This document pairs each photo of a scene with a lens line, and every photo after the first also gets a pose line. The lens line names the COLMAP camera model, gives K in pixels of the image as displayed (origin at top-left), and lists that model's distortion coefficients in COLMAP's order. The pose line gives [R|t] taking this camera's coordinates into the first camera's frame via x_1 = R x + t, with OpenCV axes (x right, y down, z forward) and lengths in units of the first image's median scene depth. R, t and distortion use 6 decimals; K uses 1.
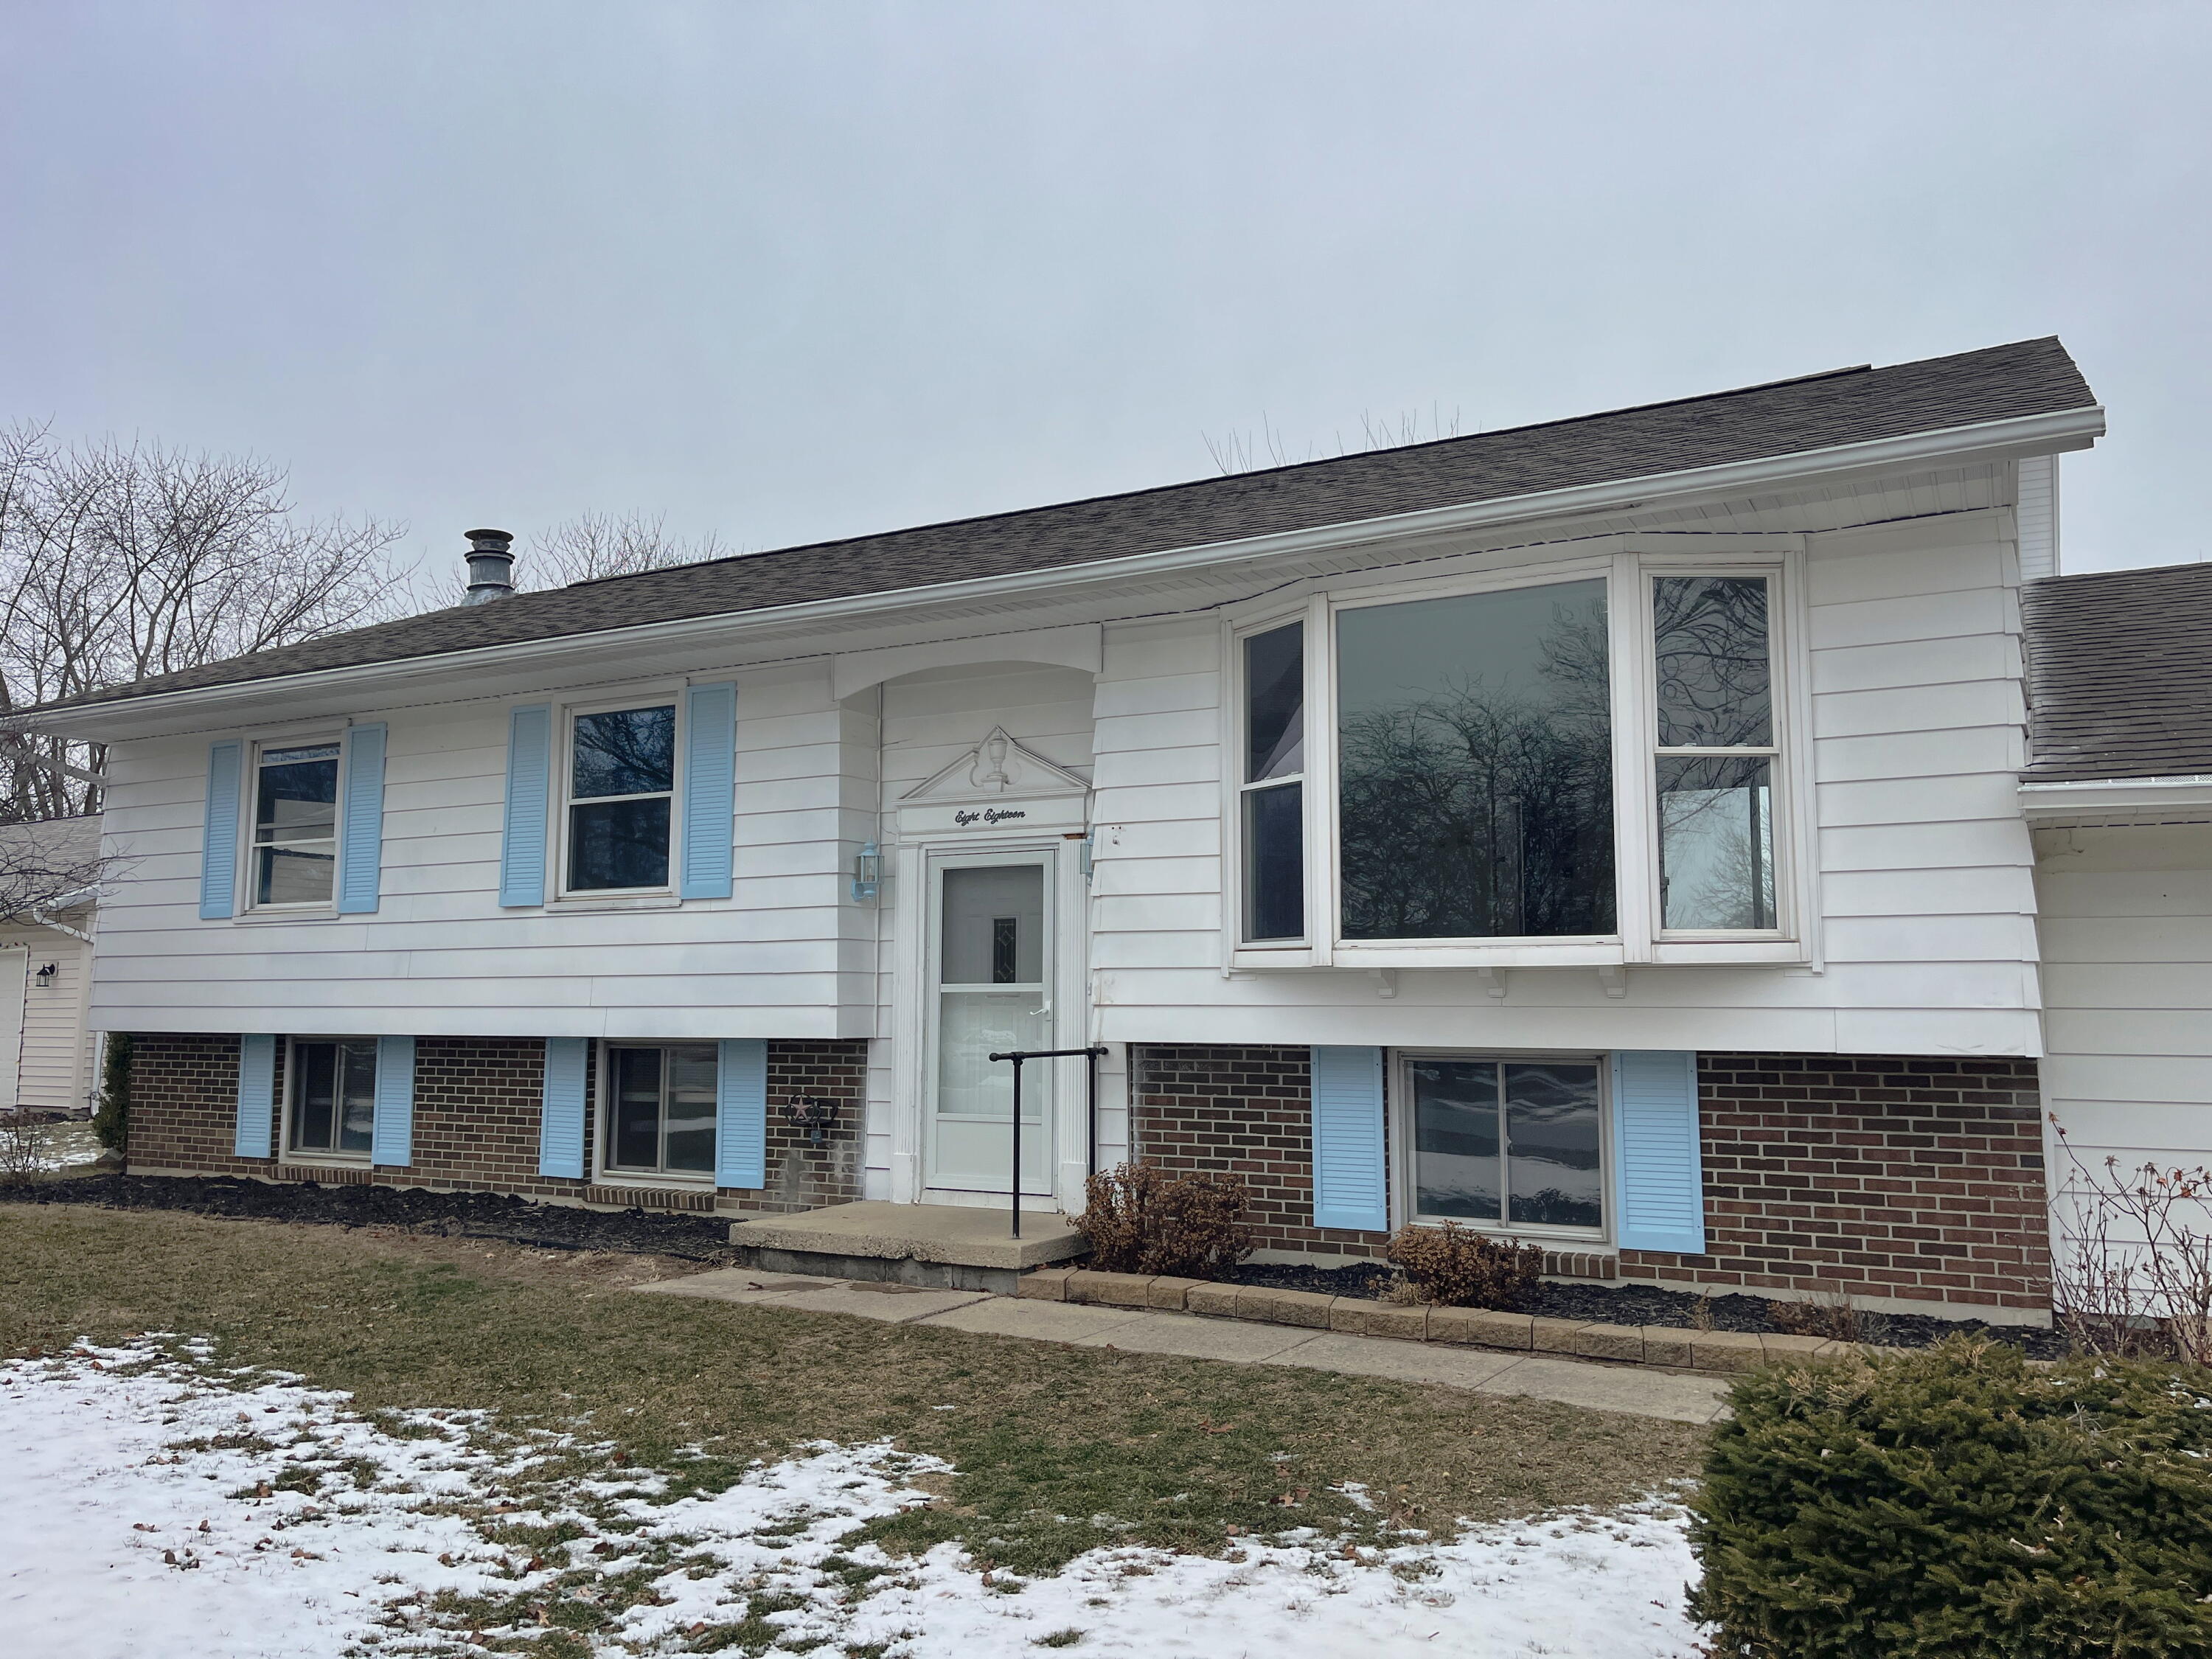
lens RADIAL K [[1707.0, 0, 1106.0], [0, 1707.0, 829.5], [0, 0, 1]] dist [0.076681, -0.130699]
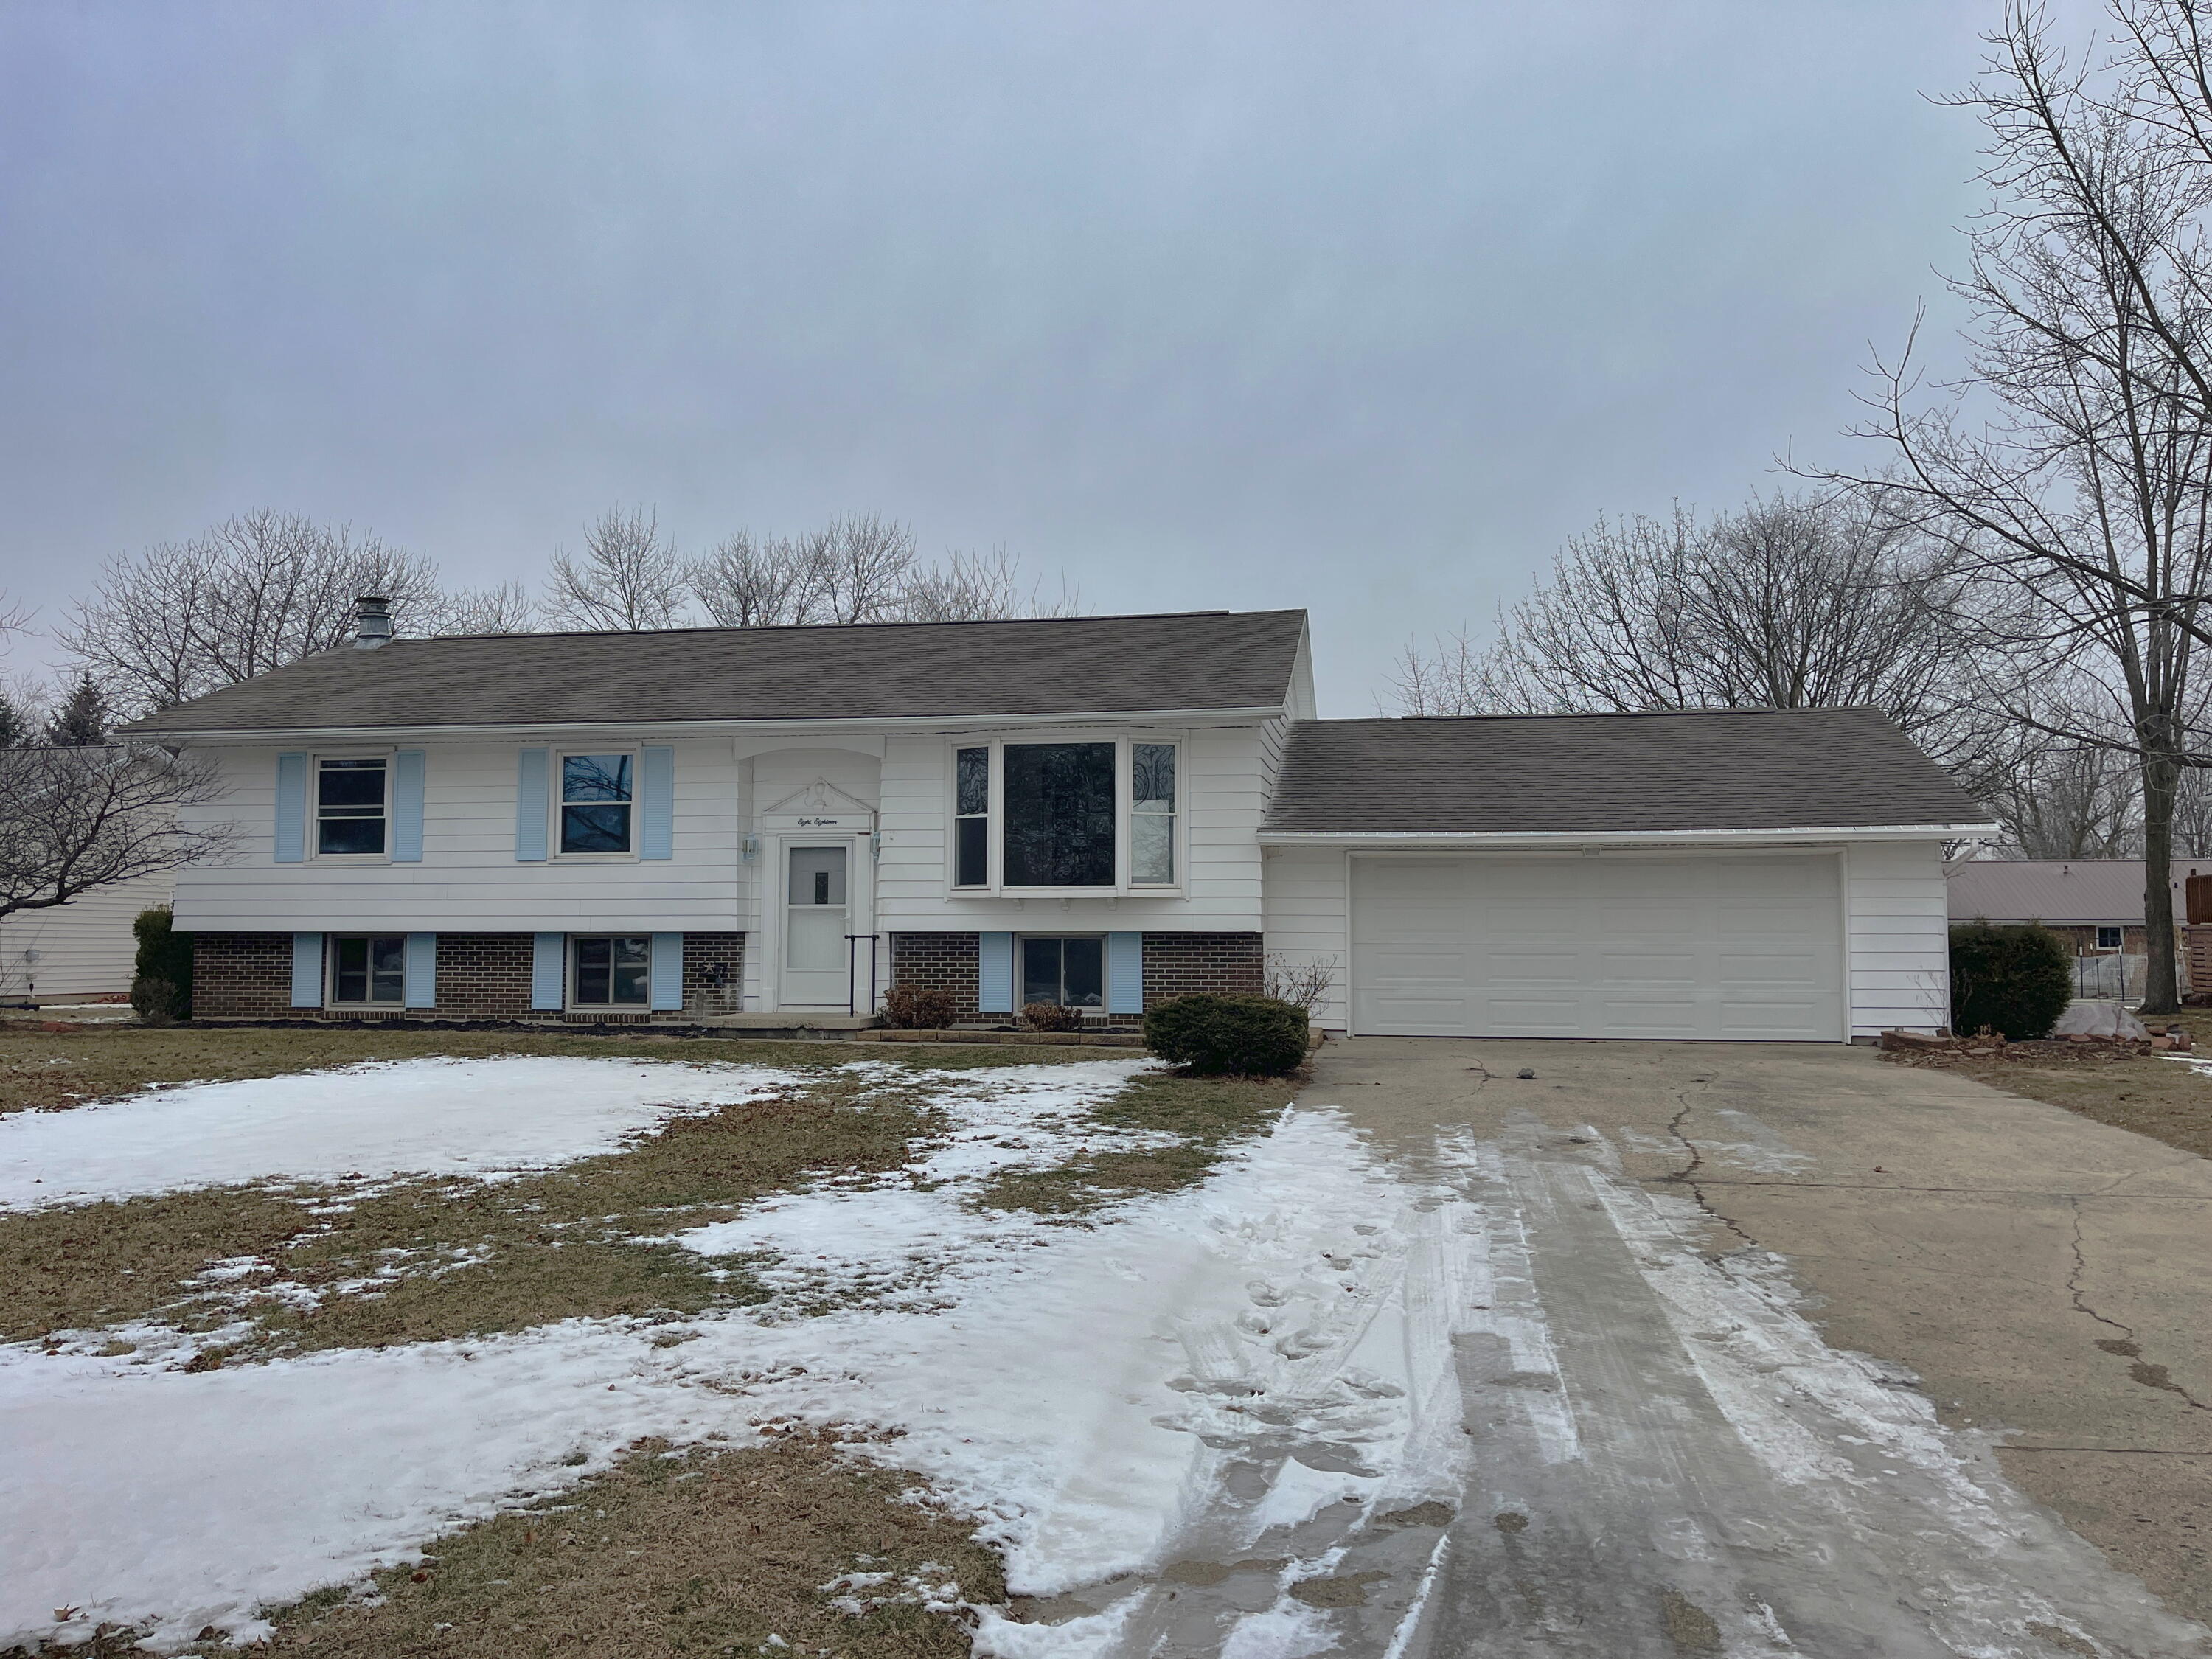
lens RADIAL K [[1707.0, 0, 1106.0], [0, 1707.0, 829.5], [0, 0, 1]] dist [0.076681, -0.130699]
pose [[0.949568, 0.019729, 0.312940, -0.358387], [-0.032937, 0.998773, 0.036975, -0.080900], [-0.311827, -0.045418, 0.949053, -0.981563]]
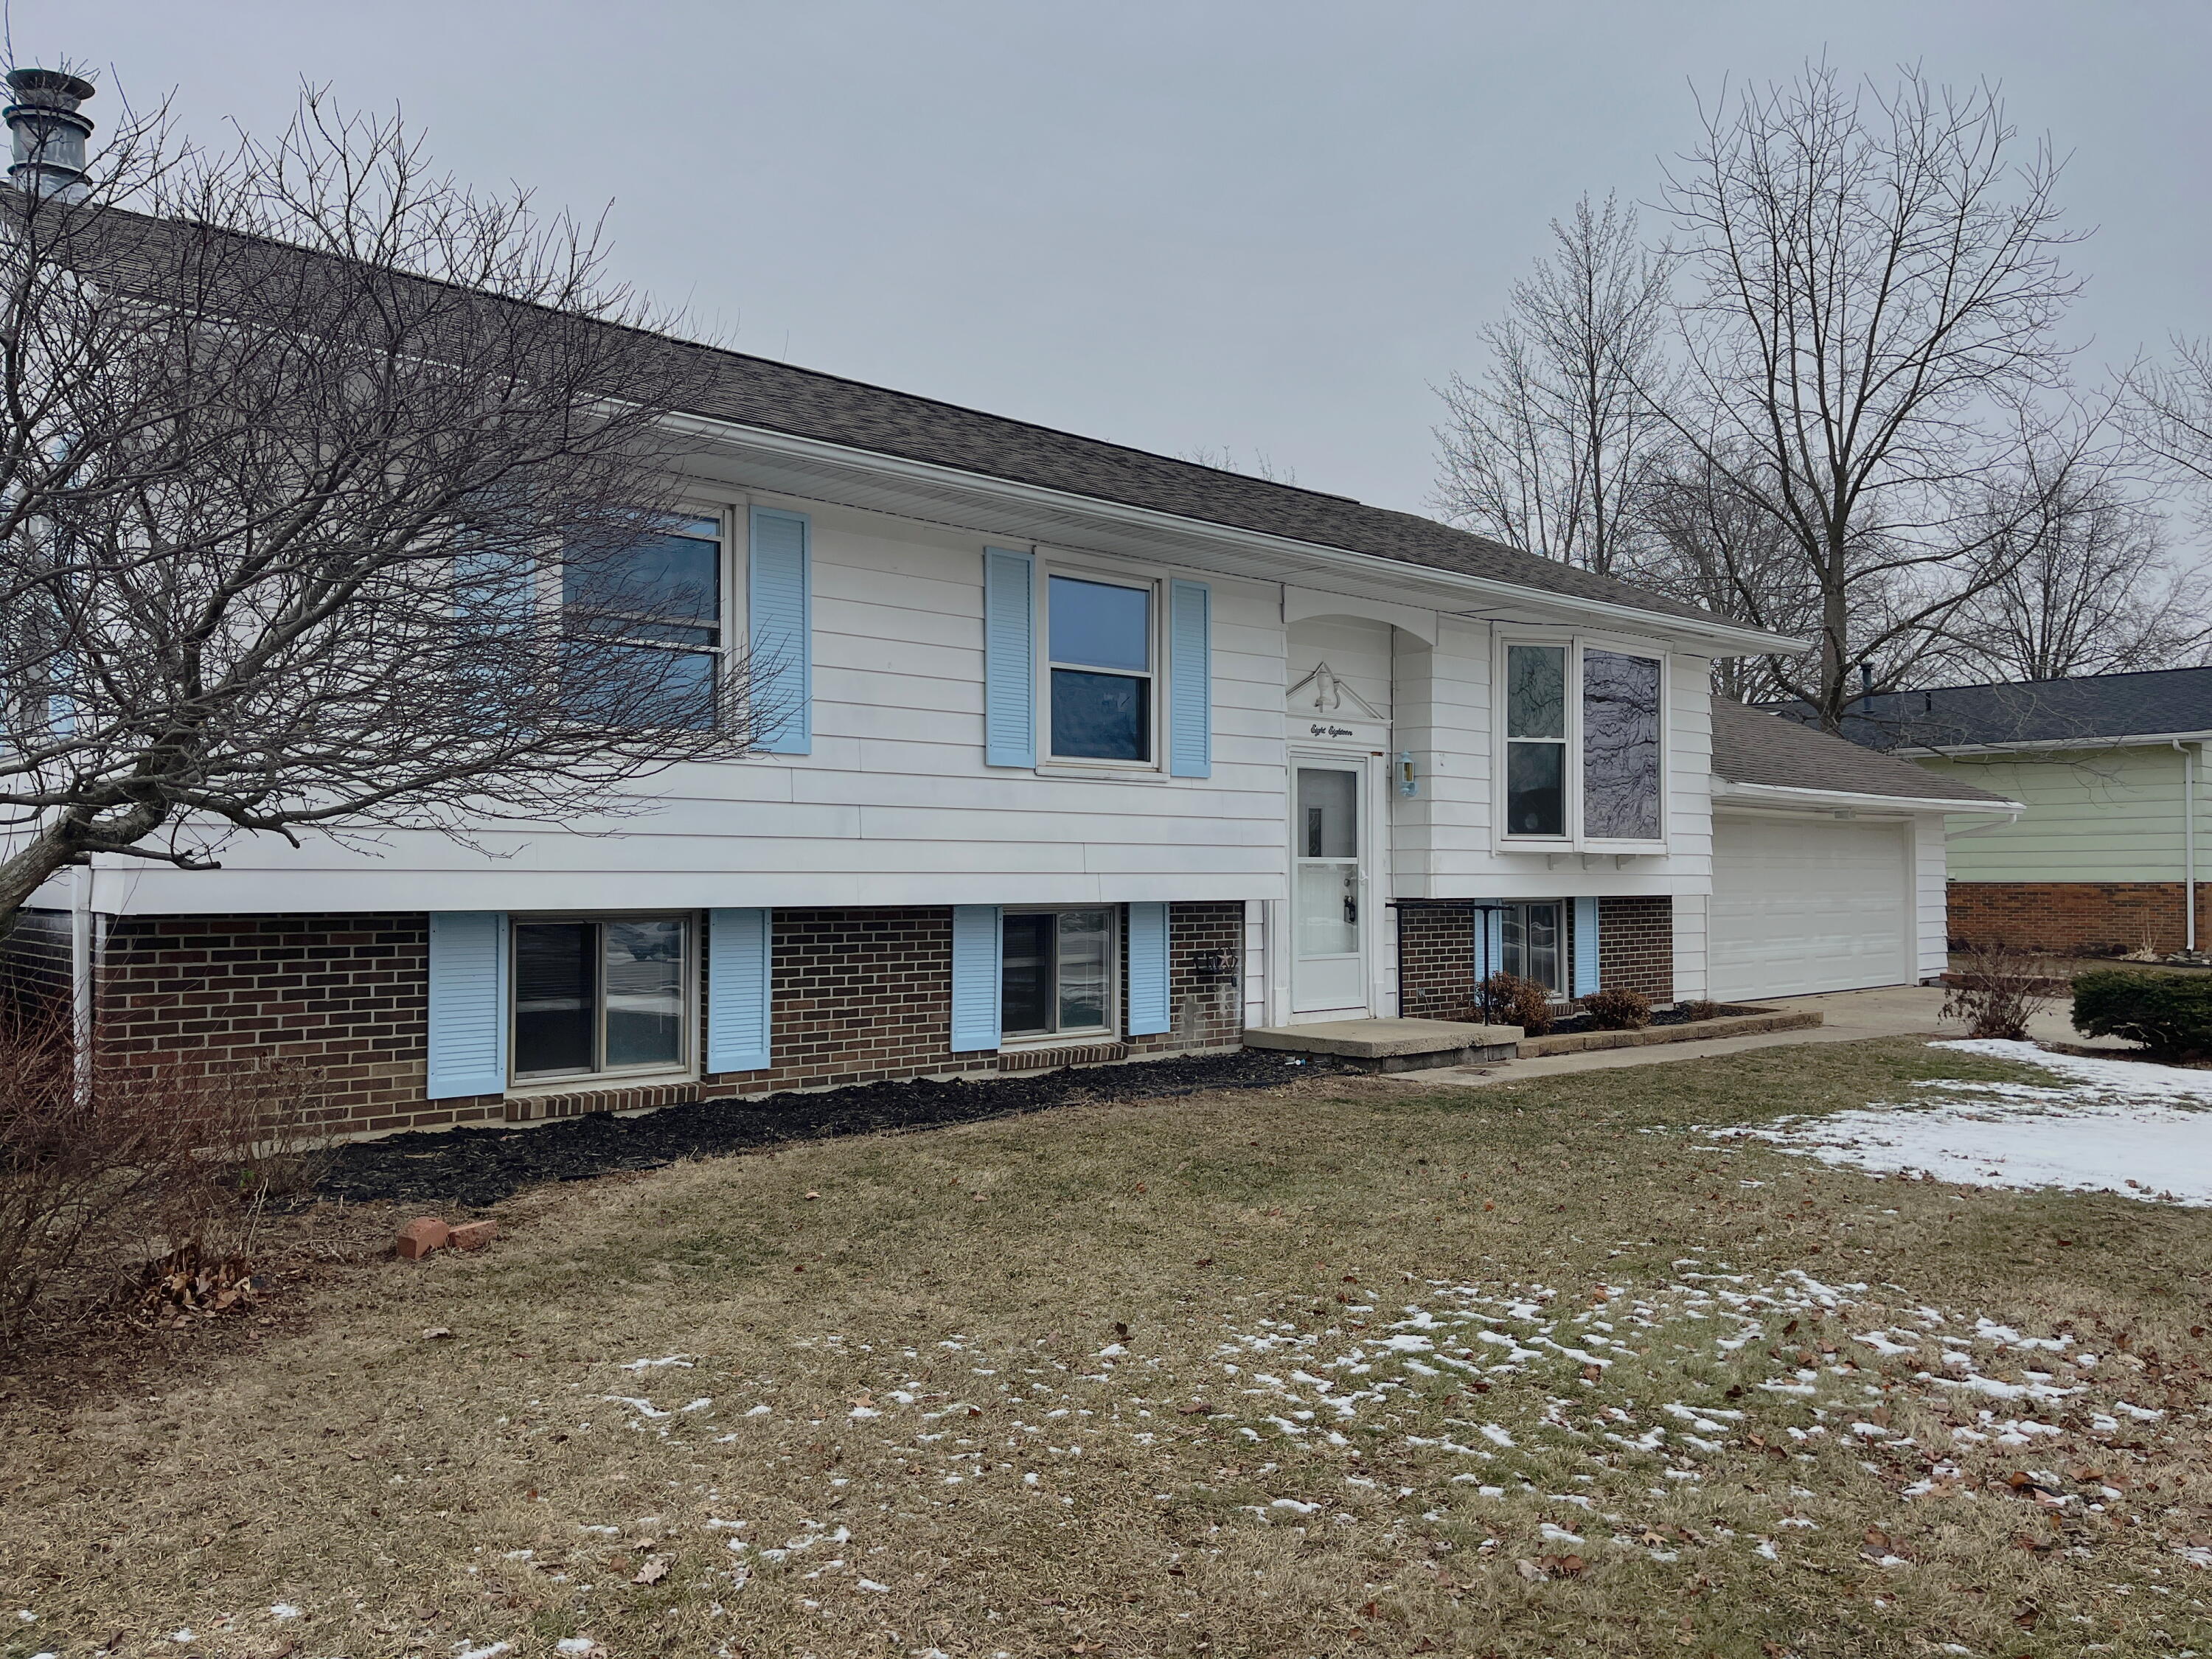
lens RADIAL K [[1707.0, 0, 1106.0], [0, 1707.0, 829.5], [0, 0, 1]] dist [0.076681, -0.130699]
pose [[0.293684, 0.022772, 0.955631, -1.317748], [-0.100733, 0.994887, 0.007250, 0.072224], [-0.950580, -0.098393, 0.294476, 0.727259]]
